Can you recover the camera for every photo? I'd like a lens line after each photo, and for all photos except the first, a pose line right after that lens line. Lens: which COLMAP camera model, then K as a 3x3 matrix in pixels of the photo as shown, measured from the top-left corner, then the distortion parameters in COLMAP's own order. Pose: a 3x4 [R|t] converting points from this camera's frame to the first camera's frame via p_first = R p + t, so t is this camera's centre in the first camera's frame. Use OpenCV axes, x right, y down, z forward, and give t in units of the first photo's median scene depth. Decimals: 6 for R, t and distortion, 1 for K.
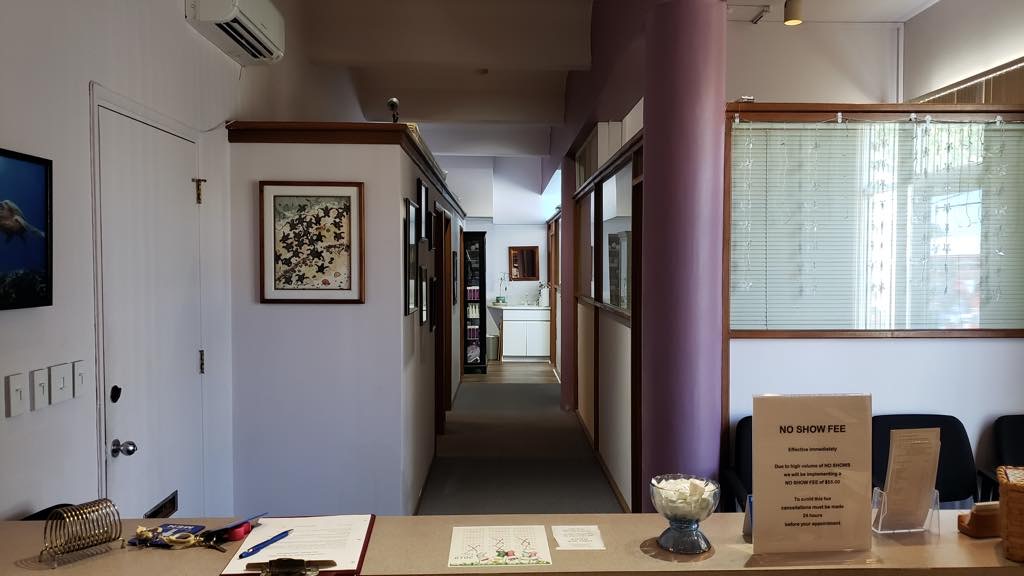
lens RADIAL K [[809.9, 0, 526.5], [0, 809.9, 285.5], [0, 0, 1]] dist [0.025090, -0.003016]
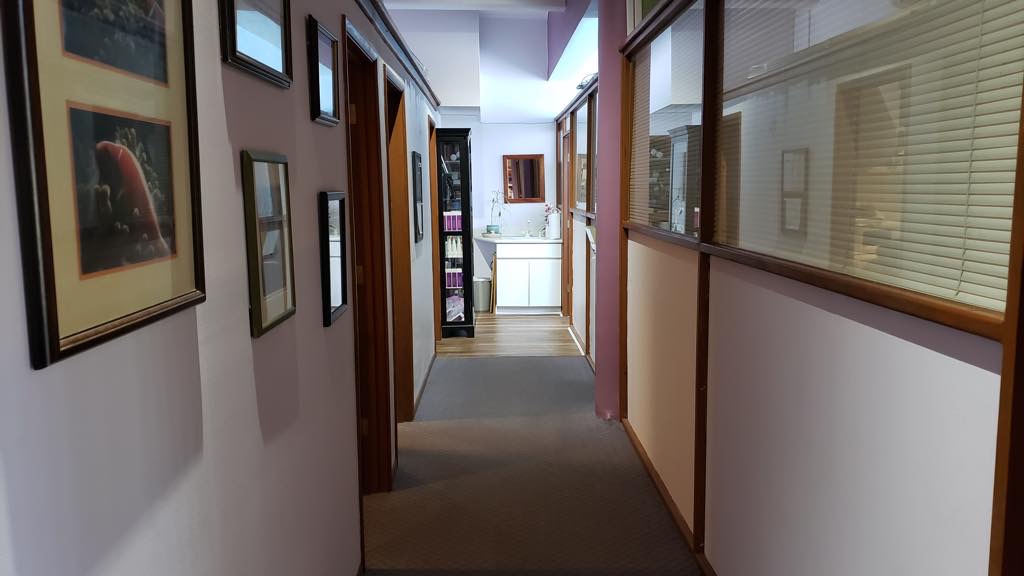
lens RADIAL K [[809.9, 0, 511.9], [0, 809.9, 291.9], [0, 0, 1]] dist [0.025090, -0.003016]
pose [[0.999923, -0.009958, -0.007399, -0.029820], [0.010657, 0.994781, 0.101478, -0.000683], [0.006350, -0.101549, 0.994810, 0.828014]]
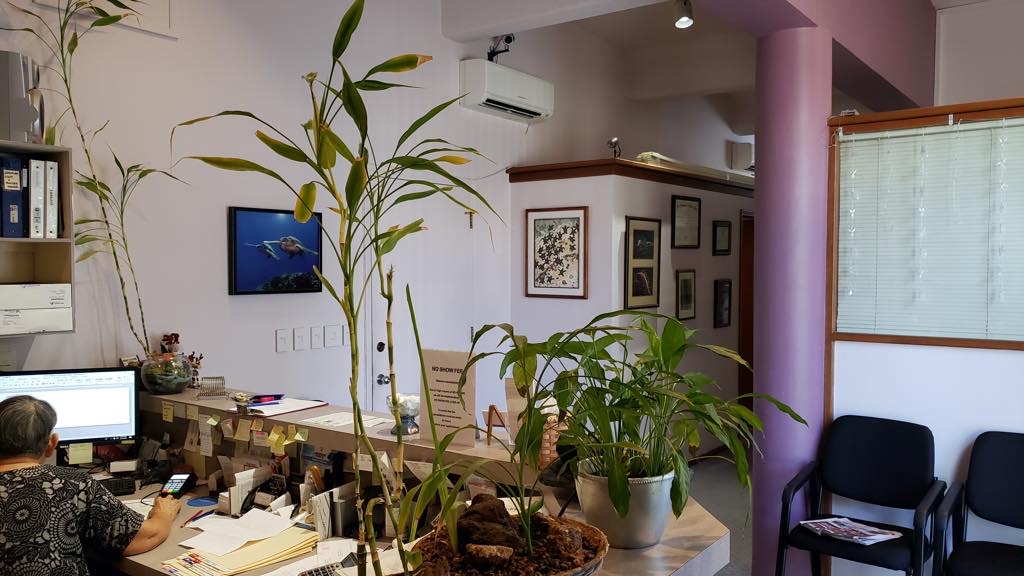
lens RADIAL K [[809.9, 0, 519.9], [0, 809.9, 290.7], [0, 0, 1]] dist [0.025090, -0.003016]
pose [[0.768106, 0.019043, -0.640040, 0.549144], [-0.016790, 0.999813, 0.009597, -0.002102], [0.640103, 0.003375, 0.768282, -0.069197]]
